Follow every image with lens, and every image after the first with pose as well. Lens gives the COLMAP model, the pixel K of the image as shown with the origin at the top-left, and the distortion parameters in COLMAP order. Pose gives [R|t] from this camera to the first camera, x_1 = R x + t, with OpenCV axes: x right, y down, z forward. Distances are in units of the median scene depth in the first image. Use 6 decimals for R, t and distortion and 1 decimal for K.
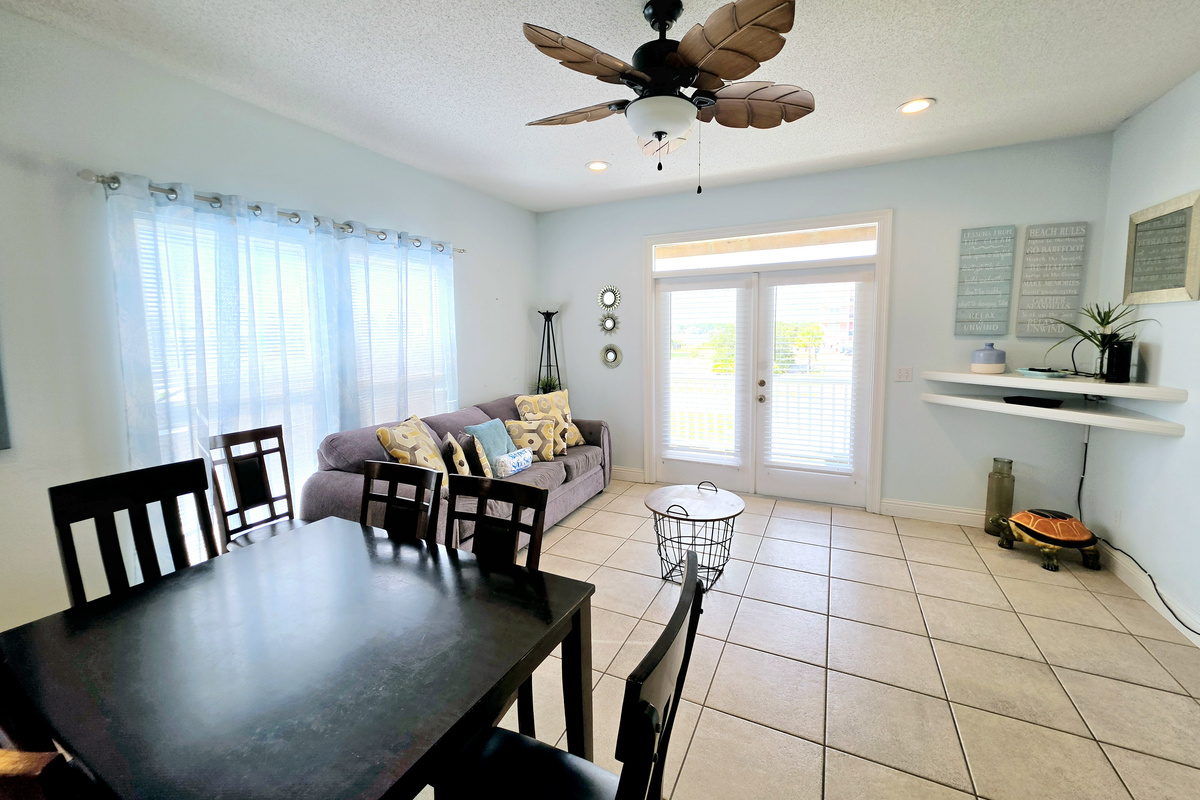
lens RADIAL K [[481.3, 0, 599.3], [0, 481.3, 383.3], [0, 0, 1]] dist [0.000799, 0.000334]
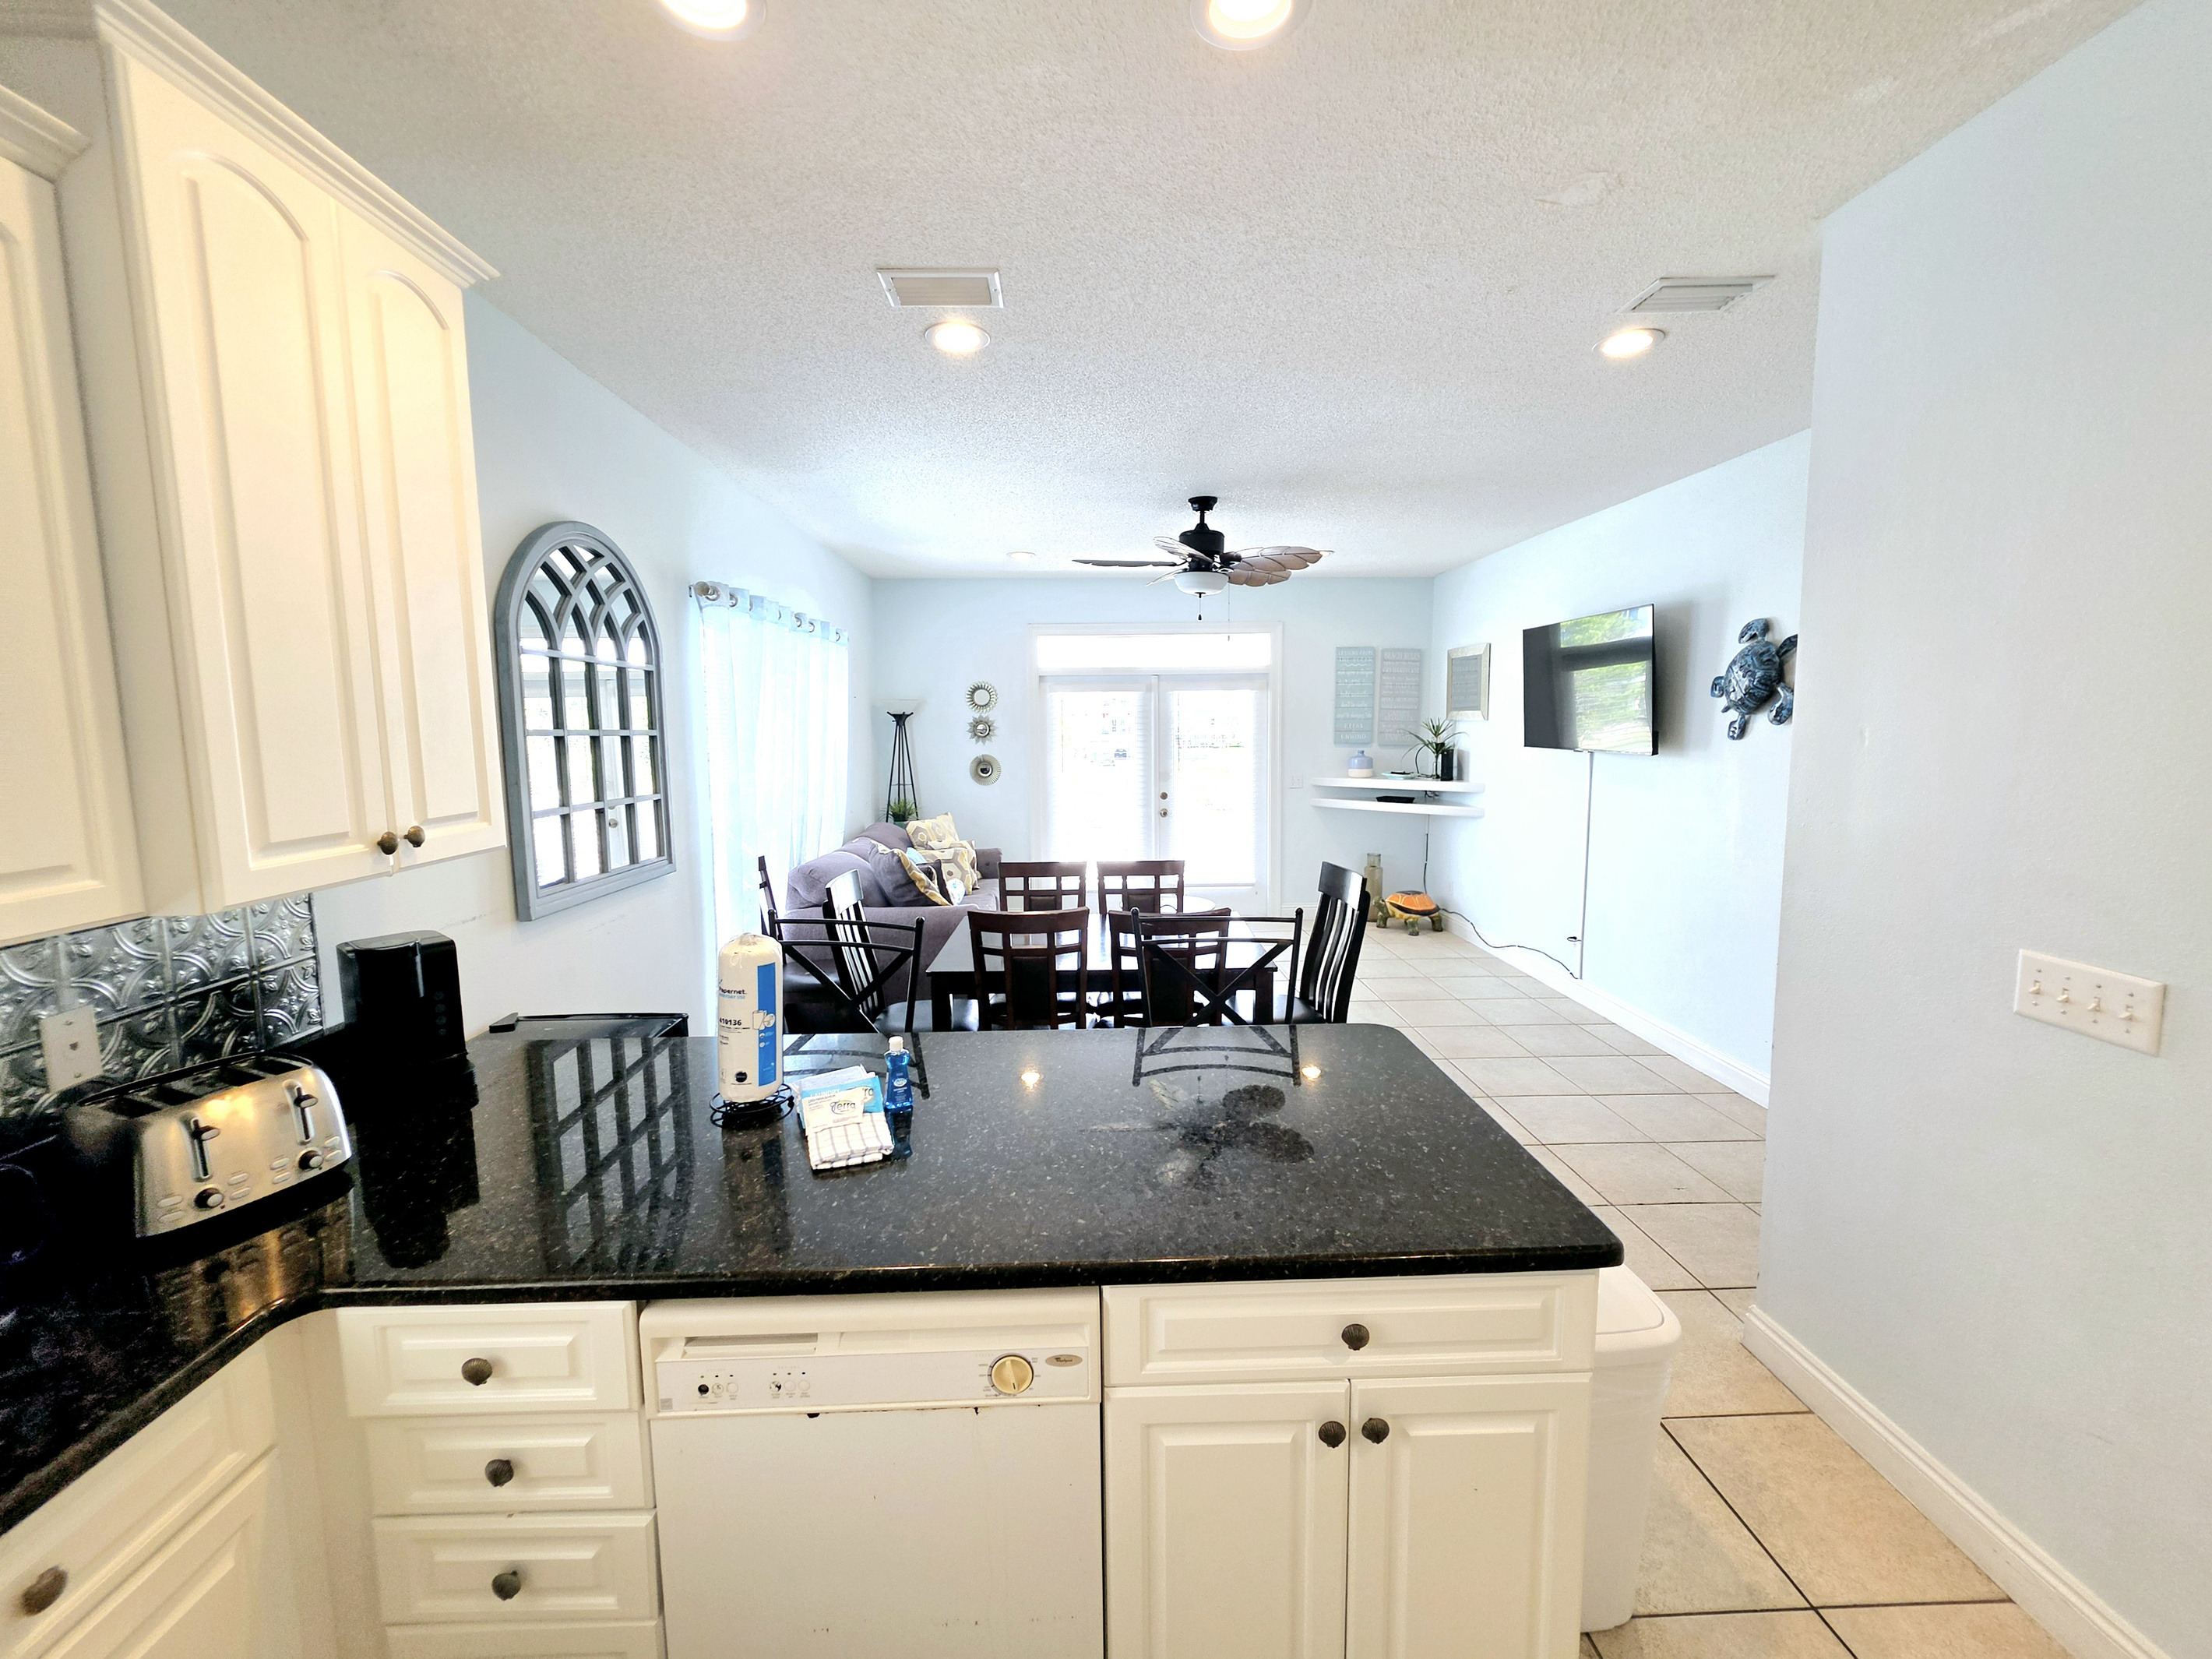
lens RADIAL K [[885.9, 0, 1100.8], [0, 885.9, 819.7], [0, 0, 1]] dist [0.001486, 0.000123]
pose [[0.882168, -0.047055, 0.468578, -0.718661], [0.047304, 0.998817, 0.011245, 0.026508], [-0.468553, 0.012245, 0.883350, -0.552716]]
